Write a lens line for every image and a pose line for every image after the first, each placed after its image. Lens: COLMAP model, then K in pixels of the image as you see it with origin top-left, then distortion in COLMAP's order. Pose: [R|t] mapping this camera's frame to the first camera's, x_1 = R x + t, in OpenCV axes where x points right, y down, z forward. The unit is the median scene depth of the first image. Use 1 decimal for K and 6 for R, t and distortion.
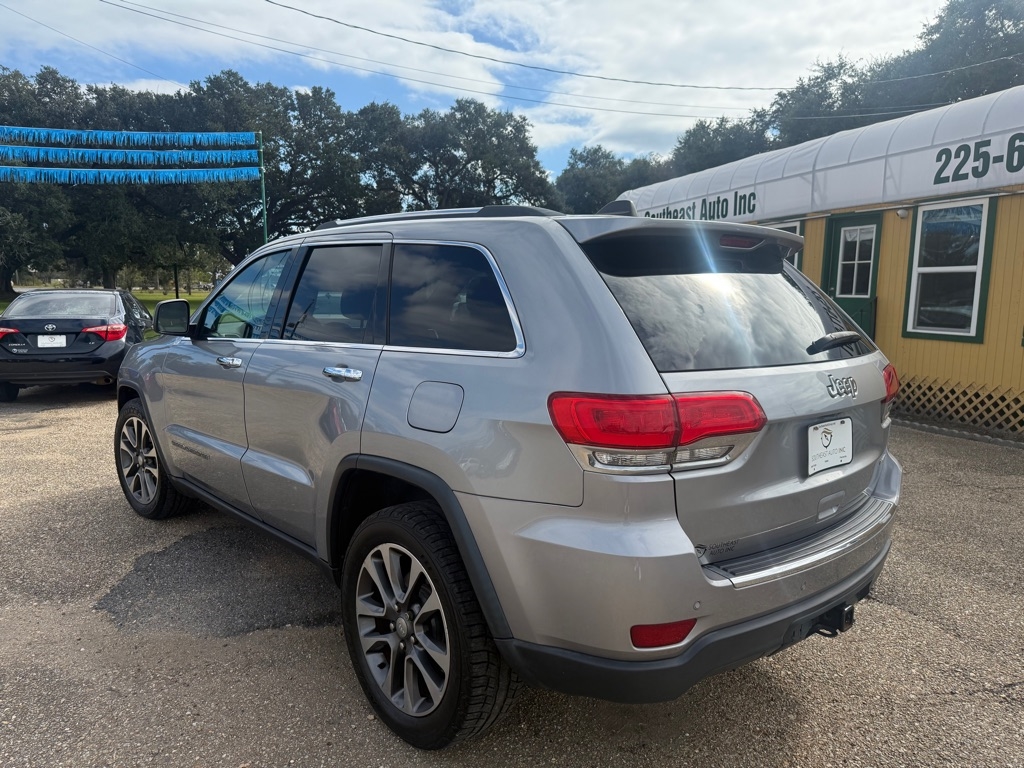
lens RADIAL K [[751.6, 0, 512.0], [0, 751.6, 384.0], [0, 0, 1]] dist [-0.066826, 0.008889]
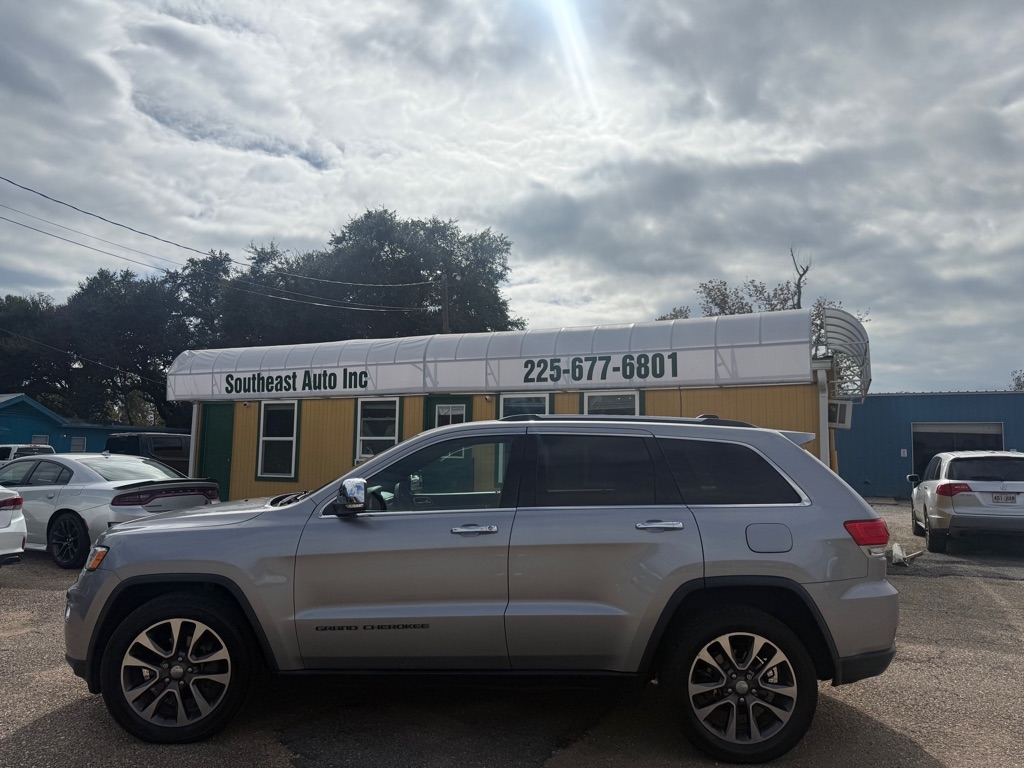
lens RADIAL K [[712.2, 0, 512.0], [0, 712.2, 384.0], [0, 0, 1]] dist [0.061865, -0.077957]
pose [[0.625414, 0.073356, 0.776837, -0.527779], [0.084318, 0.983388, -0.160744, -0.030695], [-0.775724, 0.166033, 0.608840, 0.109321]]
